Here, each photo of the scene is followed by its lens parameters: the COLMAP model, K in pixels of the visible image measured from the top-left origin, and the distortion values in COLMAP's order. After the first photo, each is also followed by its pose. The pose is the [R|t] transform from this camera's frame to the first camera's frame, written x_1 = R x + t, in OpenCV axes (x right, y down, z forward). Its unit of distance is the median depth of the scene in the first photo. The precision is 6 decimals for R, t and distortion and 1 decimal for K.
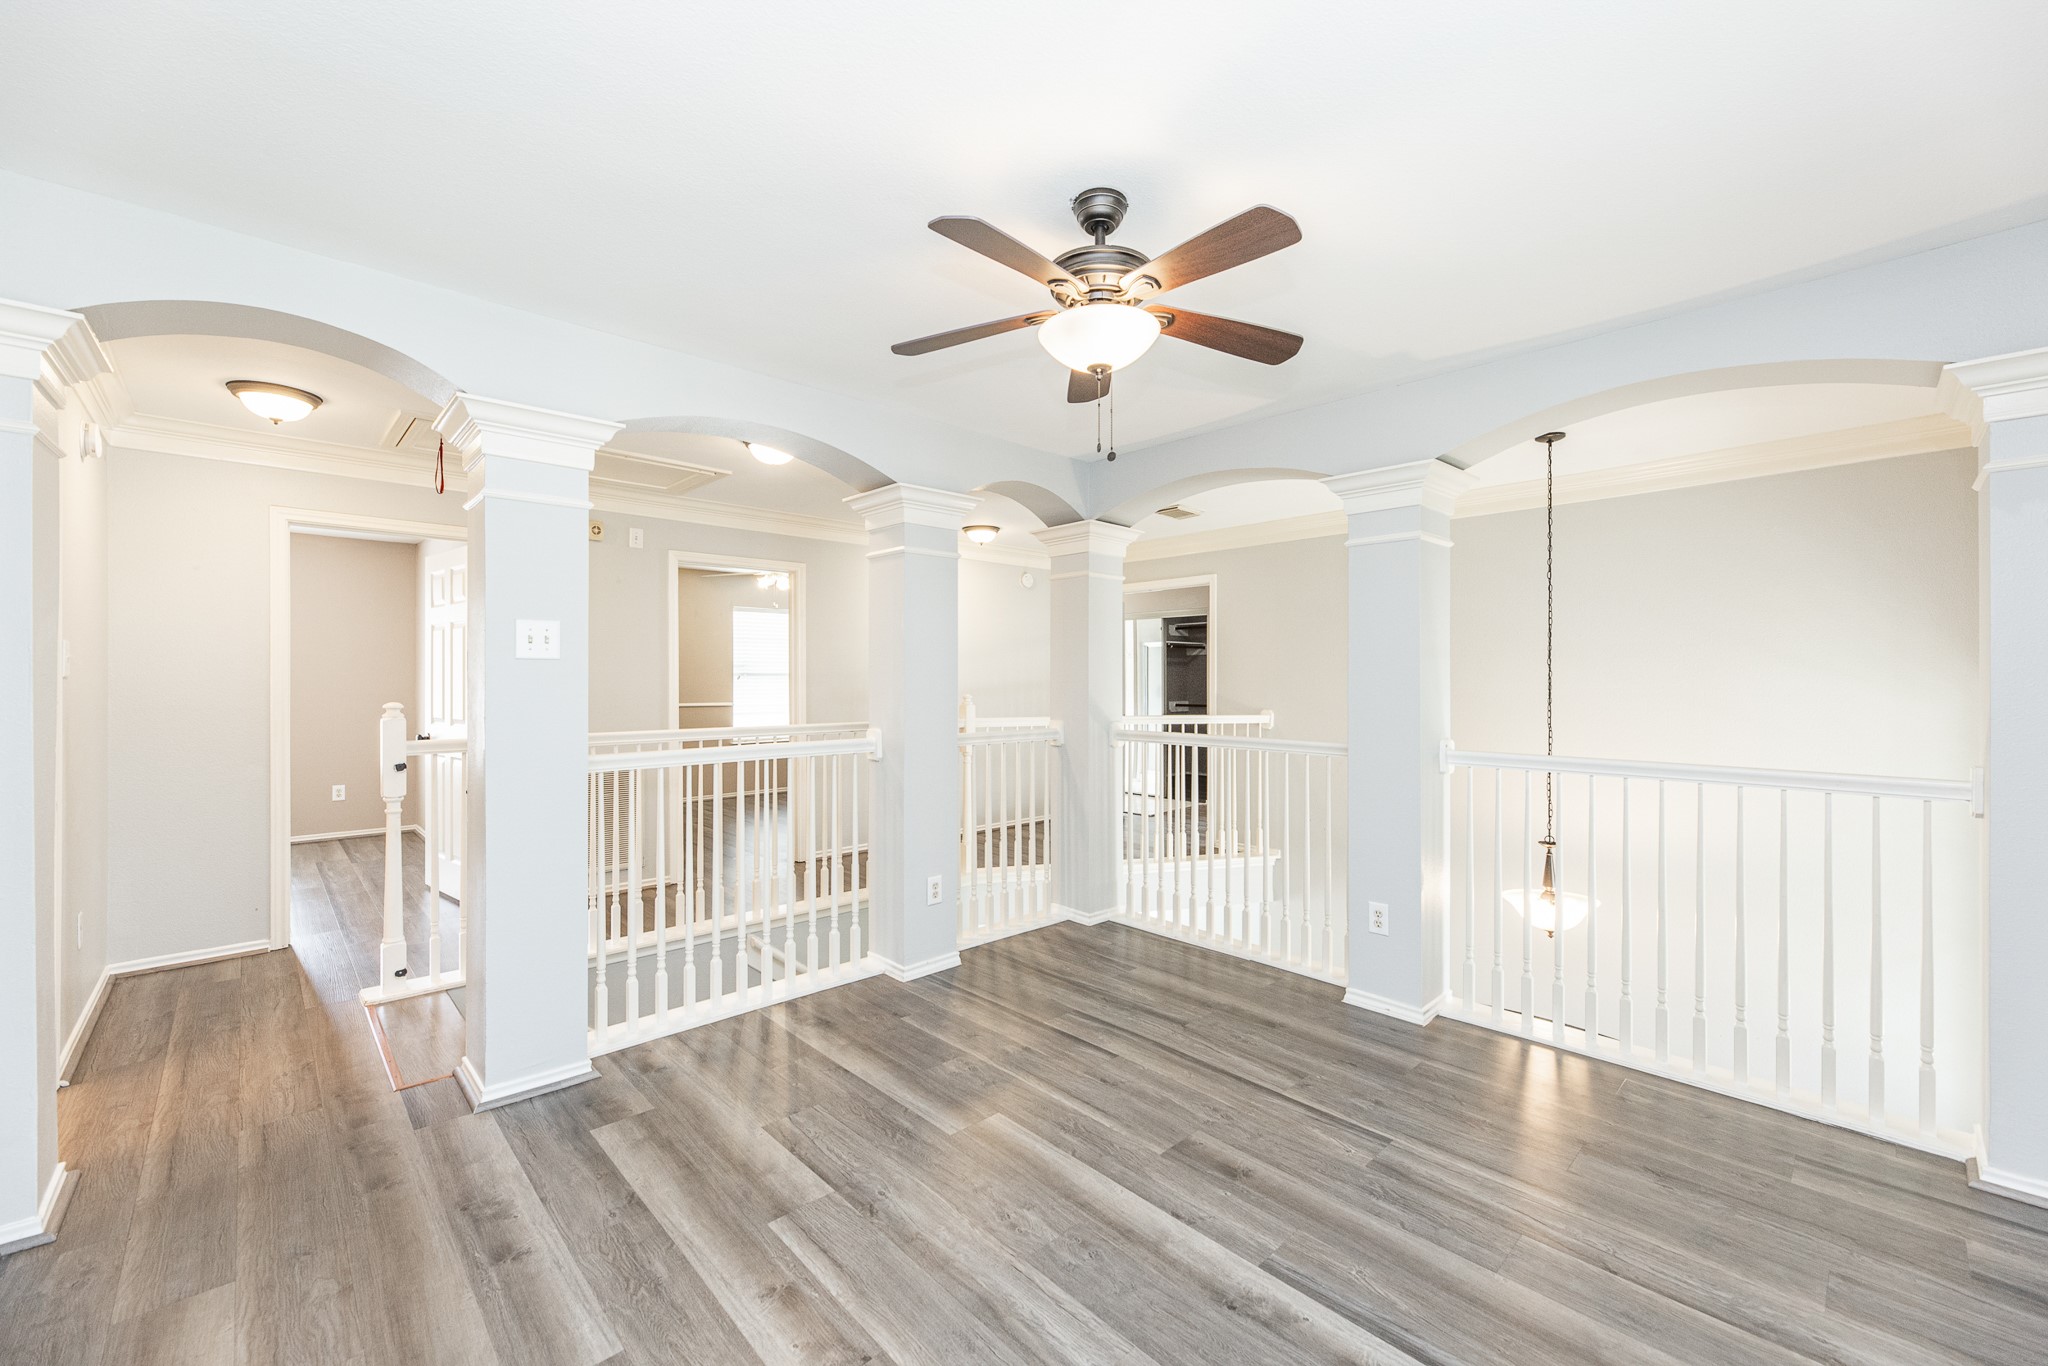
lens RADIAL K [[821.9, 0, 1040.7], [0, 821.9, 675.1], [0, 0, 1]] dist [-0.002221, 0.000011]
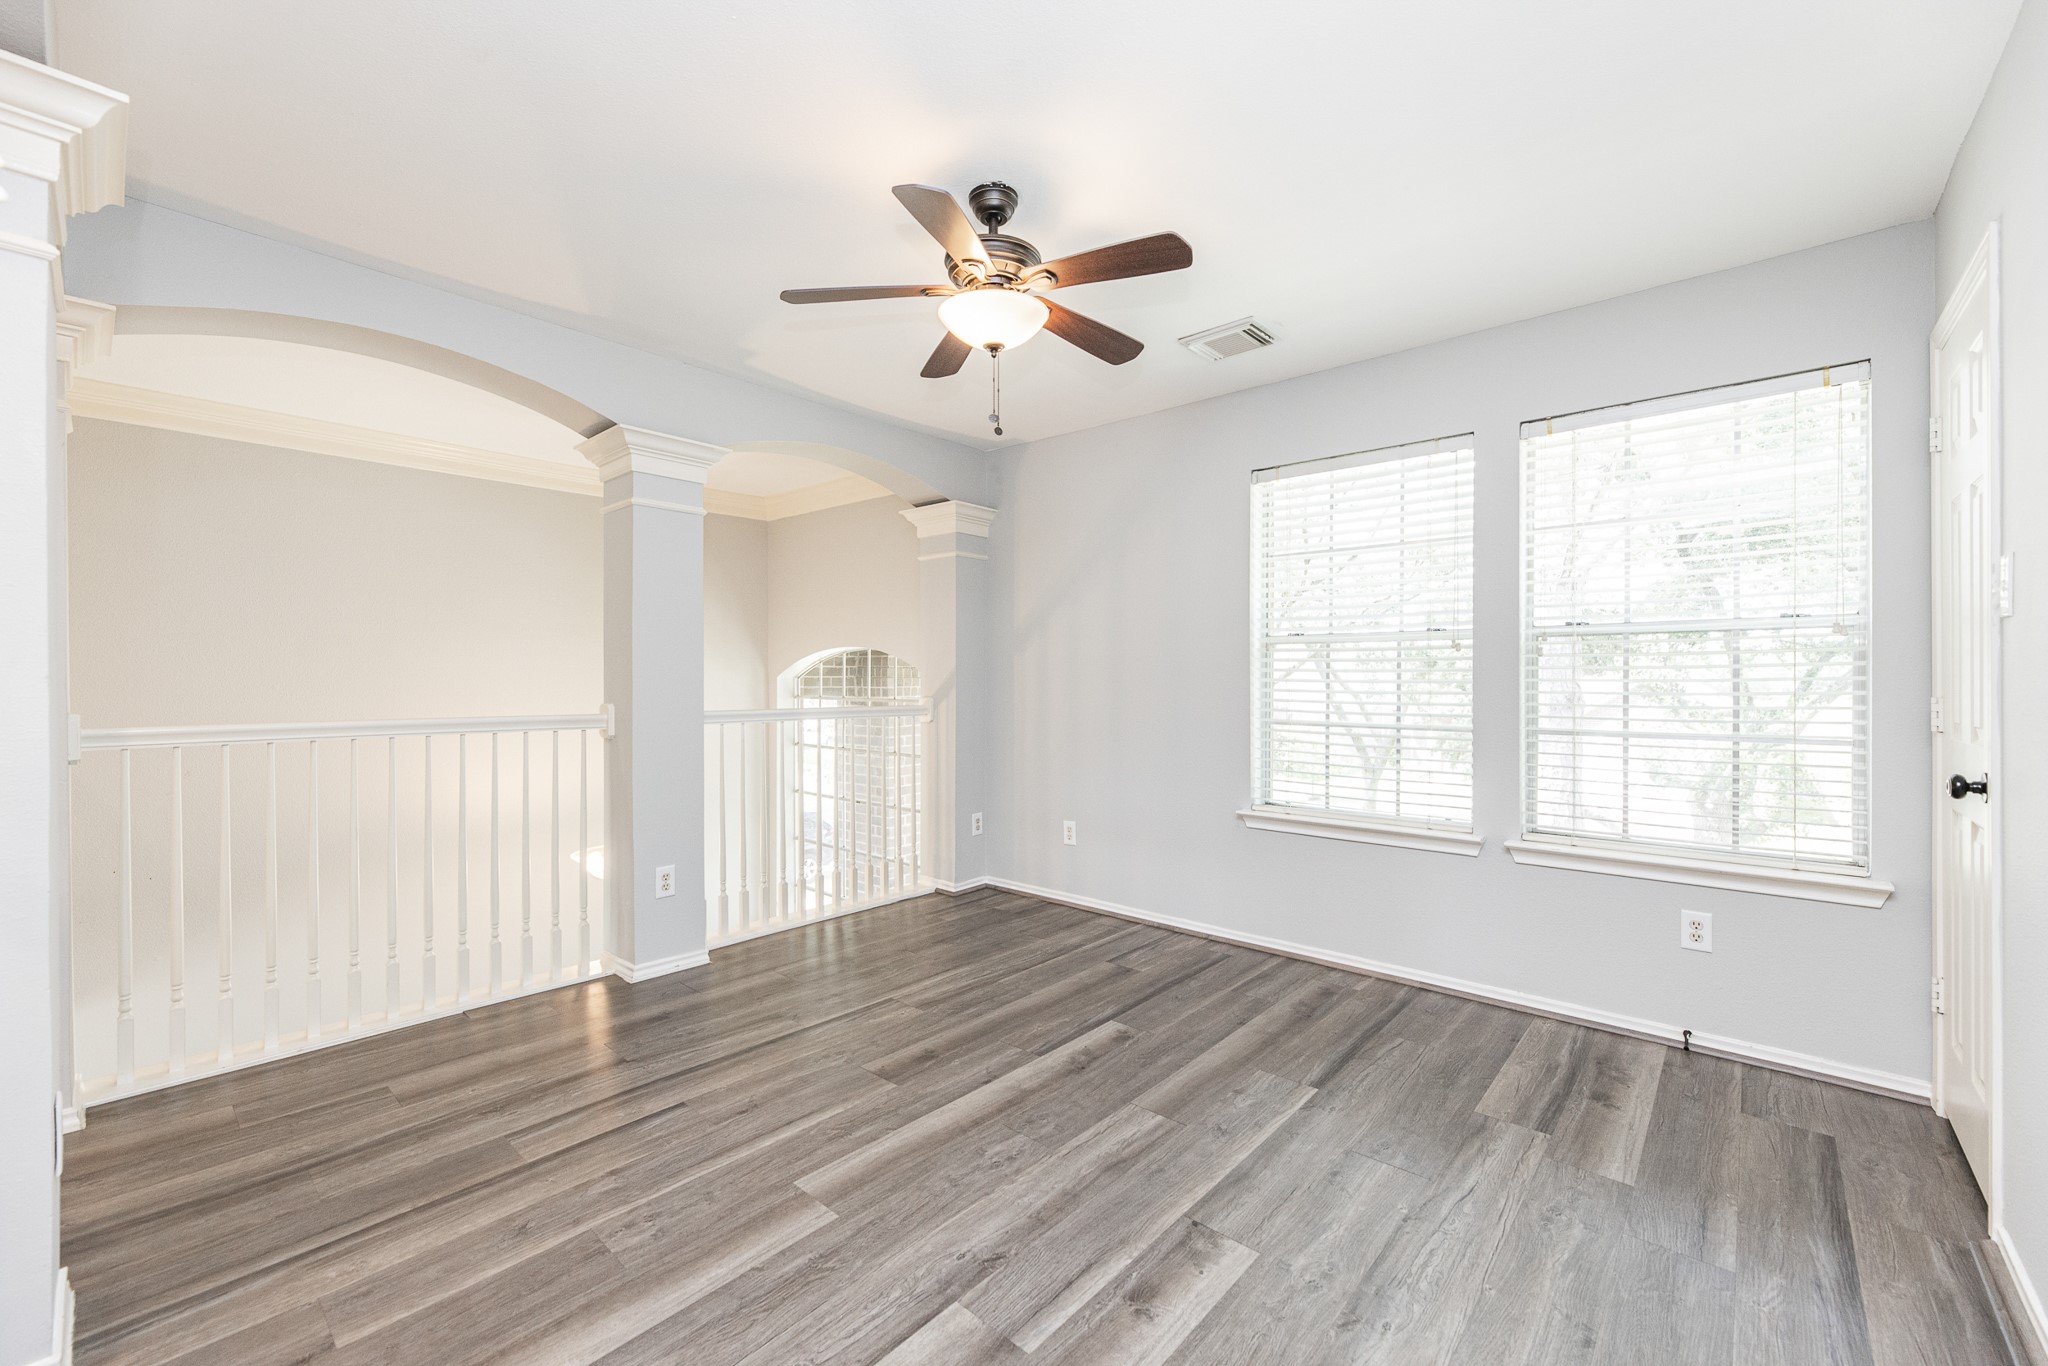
lens RADIAL K [[821.9, 0, 1031.0], [0, 821.9, 681.2], [0, 0, 1]] dist [-0.002221, 0.000011]
pose [[-0.080709, -0.003106, 0.996733, -0.960880], [-0.006070, 0.999978, 0.002624, 0.067440], [-0.996719, -0.005838, -0.080726, 0.967974]]
